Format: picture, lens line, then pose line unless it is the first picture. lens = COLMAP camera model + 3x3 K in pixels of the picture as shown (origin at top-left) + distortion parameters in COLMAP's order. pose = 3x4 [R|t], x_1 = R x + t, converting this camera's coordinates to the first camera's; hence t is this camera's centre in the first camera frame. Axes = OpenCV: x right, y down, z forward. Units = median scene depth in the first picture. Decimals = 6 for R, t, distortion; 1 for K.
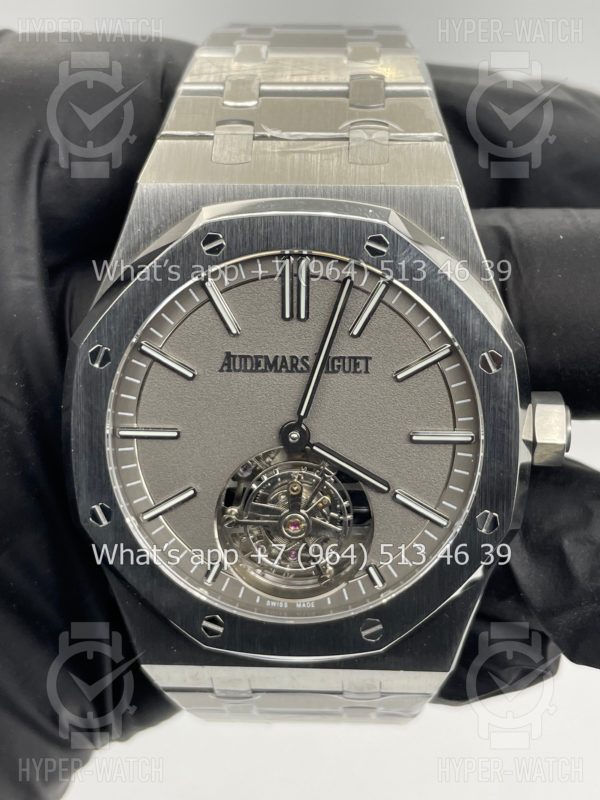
lens RADIAL K [[1155.4, 0, 300.0], [0, 1155.4, 400.0], [0, 0, 1]] dist [0.119144, -0.019987]
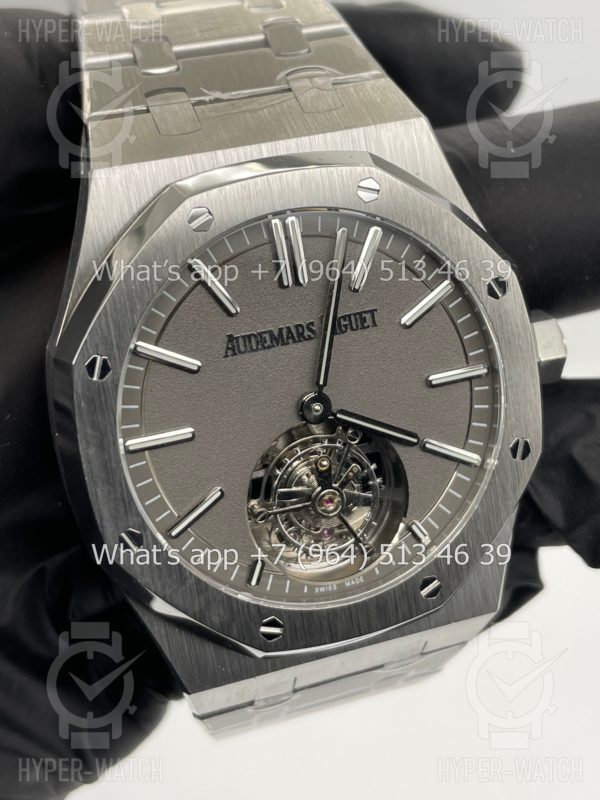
lens RADIAL K [[1155.4, 0, 300.0], [0, 1155.4, 400.0], [0, 0, 1]] dist [0.119144, -0.019987]
pose [[0.937102, -0.219217, 0.271632, -0.268239], [0.219830, 0.975120, 0.028564, -0.004770], [-0.271136, 0.032946, 0.961977, 0.099606]]
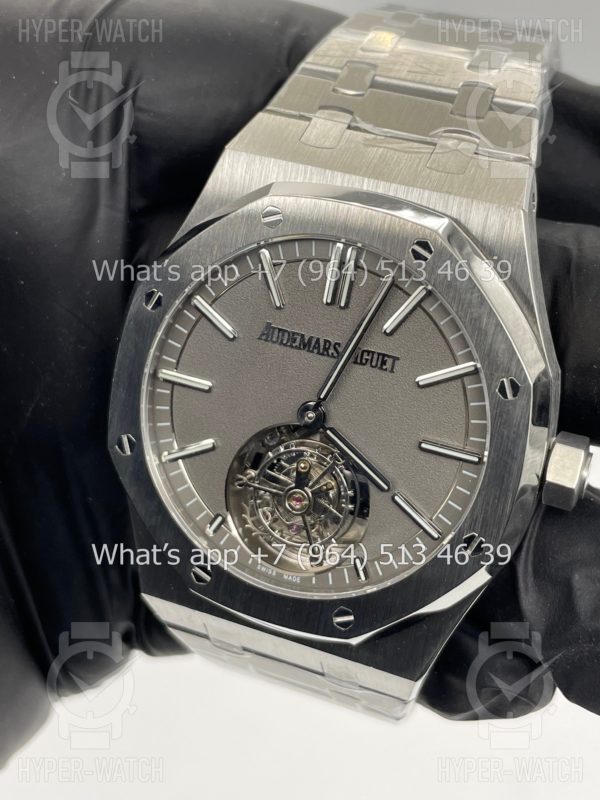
lens RADIAL K [[1155.4, 0, 300.0], [0, 1155.4, 400.0], [0, 0, 1]] dist [0.119144, -0.019987]
pose [[0.947363, 0.232710, -0.219885, 0.207901], [-0.231733, 0.972298, 0.030600, -0.011737], [0.220915, 0.021966, 0.975046, -0.011443]]
